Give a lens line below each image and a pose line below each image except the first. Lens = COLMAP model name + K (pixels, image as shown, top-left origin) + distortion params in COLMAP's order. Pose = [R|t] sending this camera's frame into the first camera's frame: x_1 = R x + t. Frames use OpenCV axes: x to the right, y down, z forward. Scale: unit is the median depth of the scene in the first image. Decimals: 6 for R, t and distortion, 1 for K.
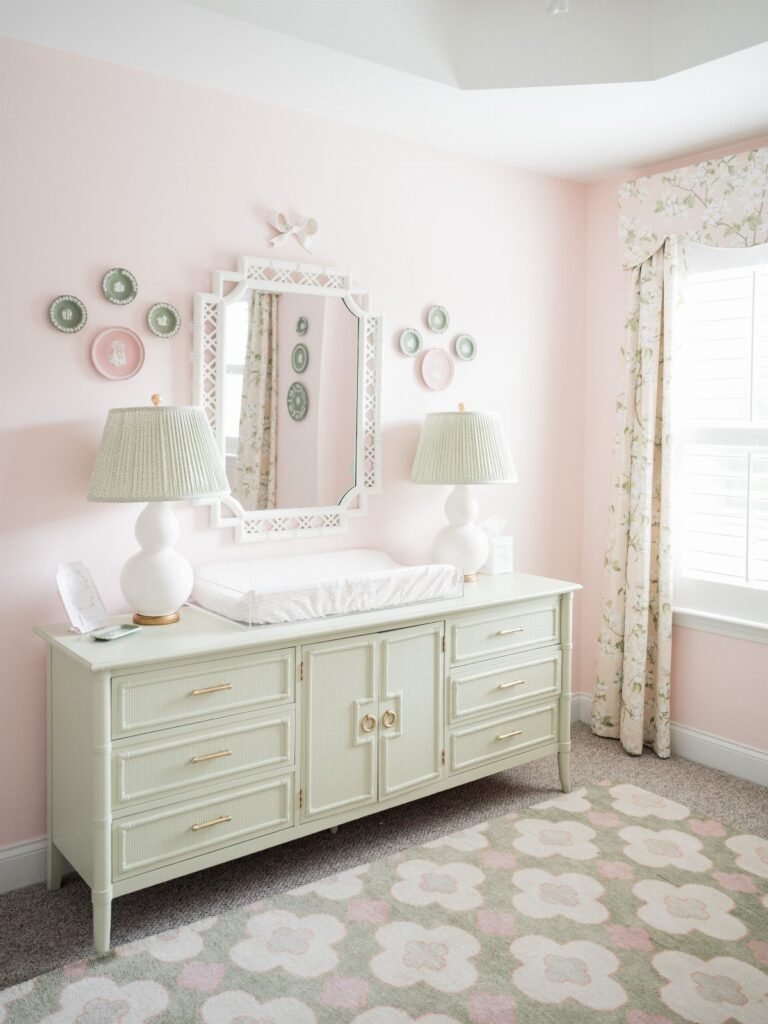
lens RADIAL K [[883.2, 0, 384.0], [0, 883.2, 512.0], [0, 0, 1]] dist [0.005851, 0.003272]
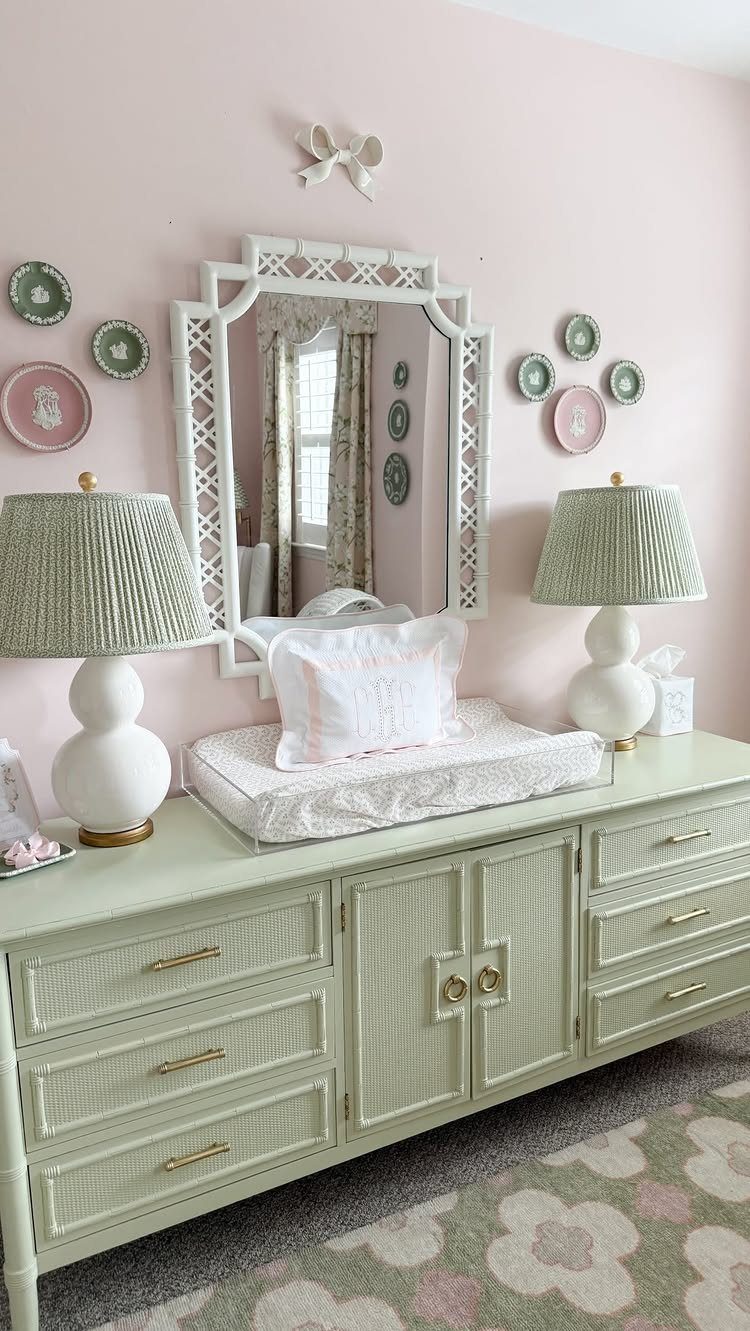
lens RADIAL K [[890.5, 0, 369.3], [0, 890.5, 688.8], [0, 0, 1]] dist [0.114066, -0.184139]
pose [[0.984003, 0.010805, -0.177823, 0.032988], [0.008167, 0.994374, 0.105614, -0.043079], [0.177964, -0.105377, 0.978379, 0.354355]]
